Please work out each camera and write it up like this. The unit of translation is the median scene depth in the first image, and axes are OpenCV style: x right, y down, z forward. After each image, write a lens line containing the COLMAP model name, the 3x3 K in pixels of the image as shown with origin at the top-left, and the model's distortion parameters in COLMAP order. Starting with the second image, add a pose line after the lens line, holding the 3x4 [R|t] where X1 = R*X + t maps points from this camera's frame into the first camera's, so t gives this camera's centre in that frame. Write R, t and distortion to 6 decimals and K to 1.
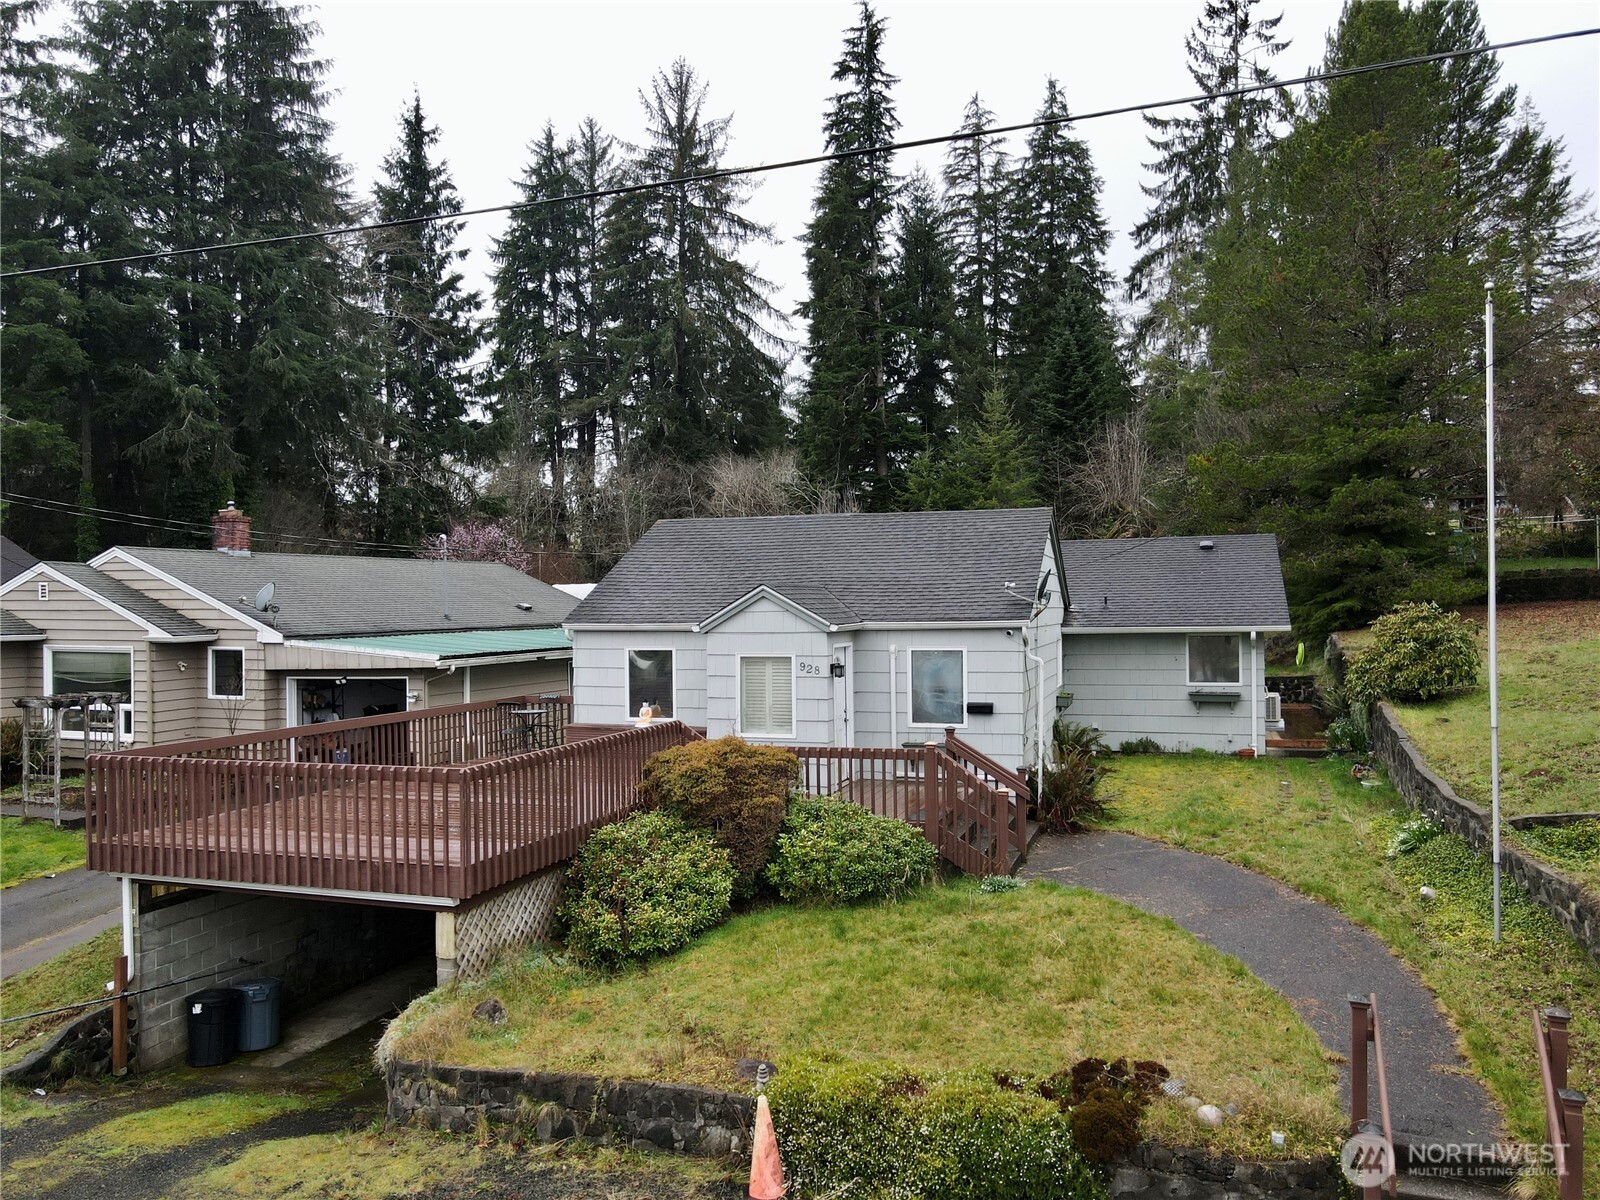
lens RADIAL K [[1184.2, 0, 807.4], [0, 1184.2, 607.3], [0, 0, 1]] dist [0.017017, 0.000235]
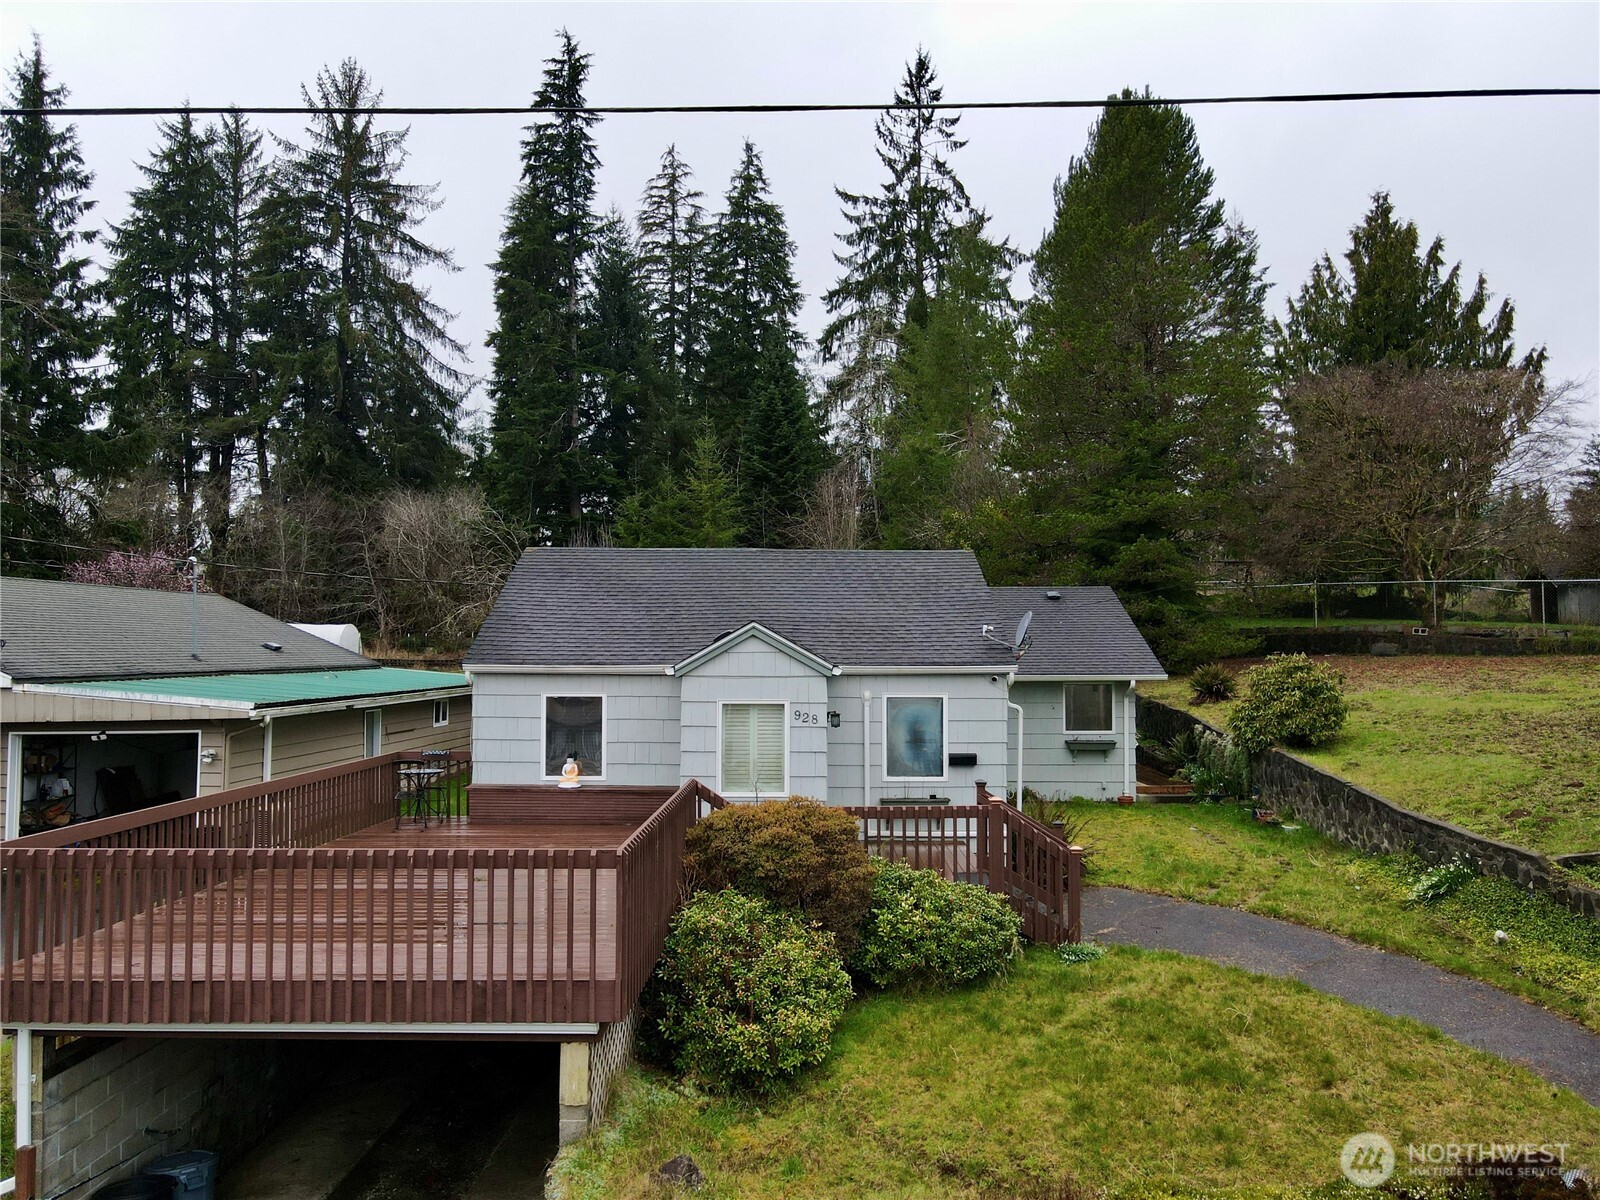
lens RADIAL K [[1184.2, 0, 809.3], [0, 1184.2, 602.7], [0, 0, 1]] dist [0.017017, 0.000235]
pose [[0.950631, 0.026496, 0.309191, -0.199417], [-0.011971, 0.998738, -0.048778, 0.006886], [-0.310093, 0.042669, 0.949748, 0.112587]]
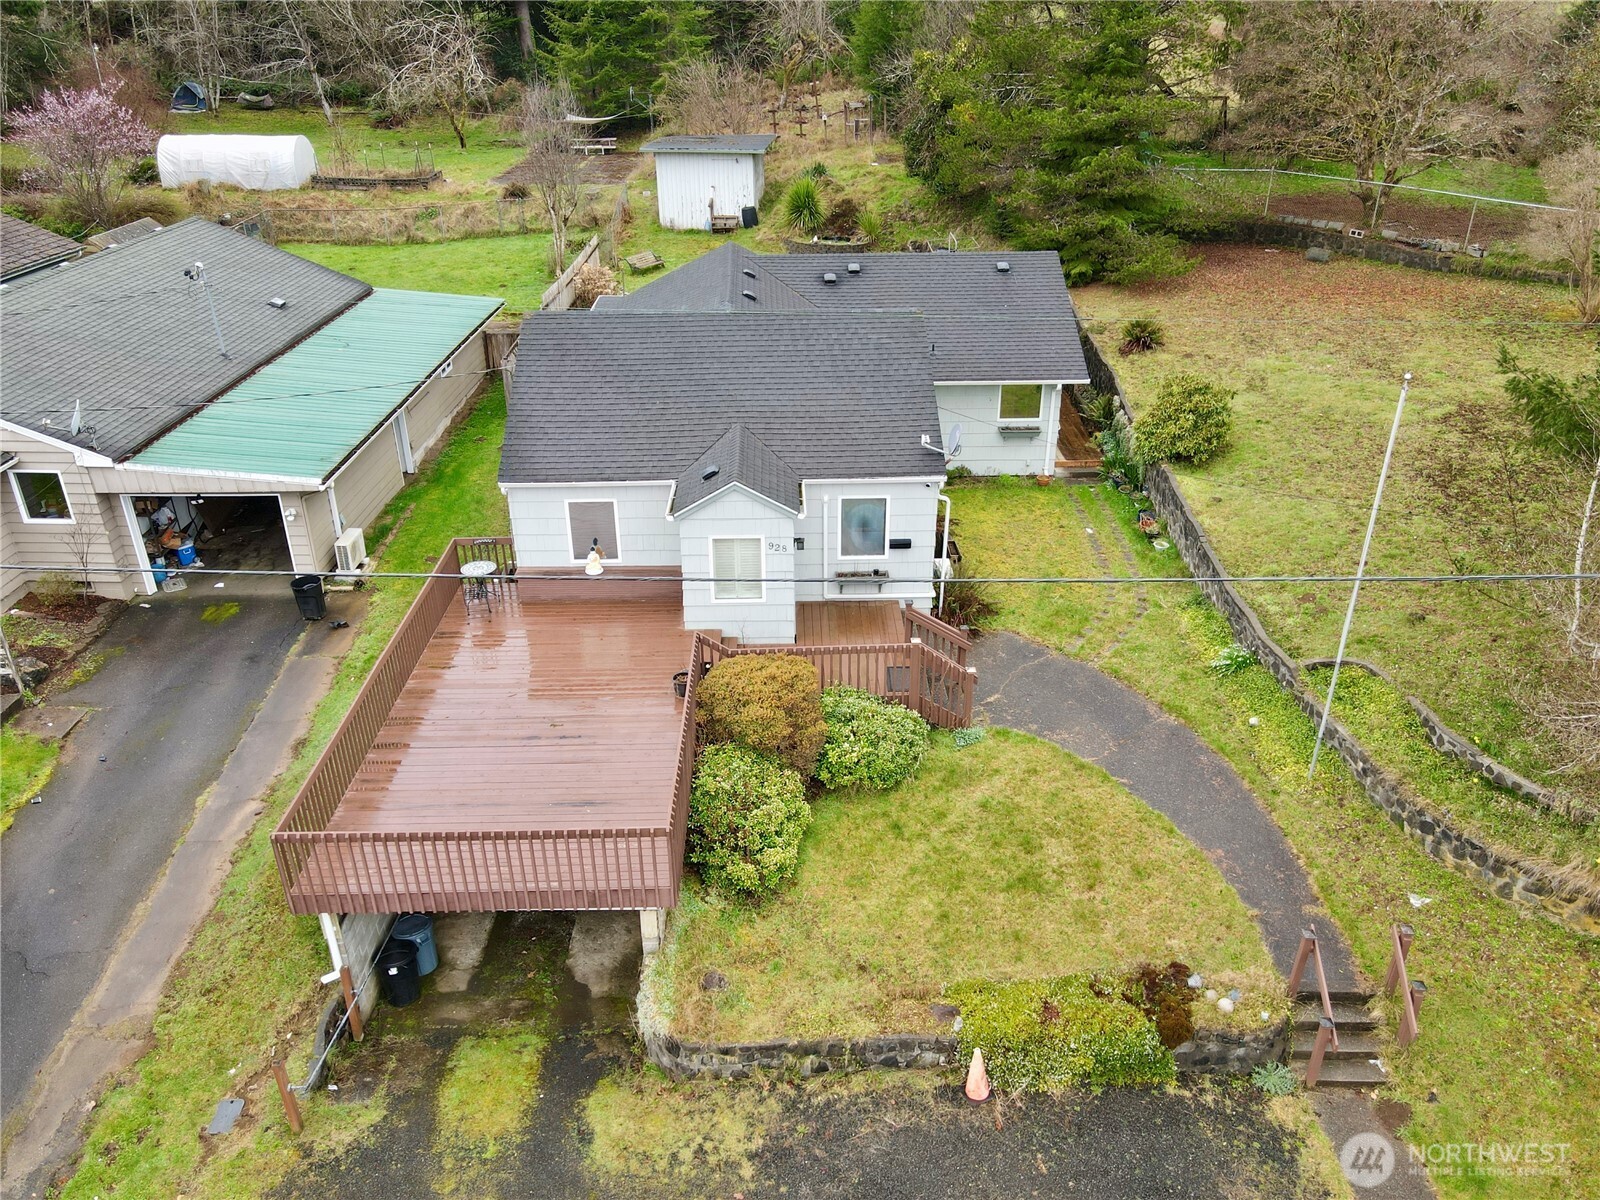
lens RADIAL K [[1184.2, 0, 813.4], [0, 1184.2, 617.3], [0, 0, 1]] dist [0.017017, 0.000235]
pose [[0.941722, -0.149458, 0.301367, -0.235512], [-0.007825, 0.885904, 0.463802, -0.308648], [-0.336301, -0.439131, 0.833106, 0.001768]]
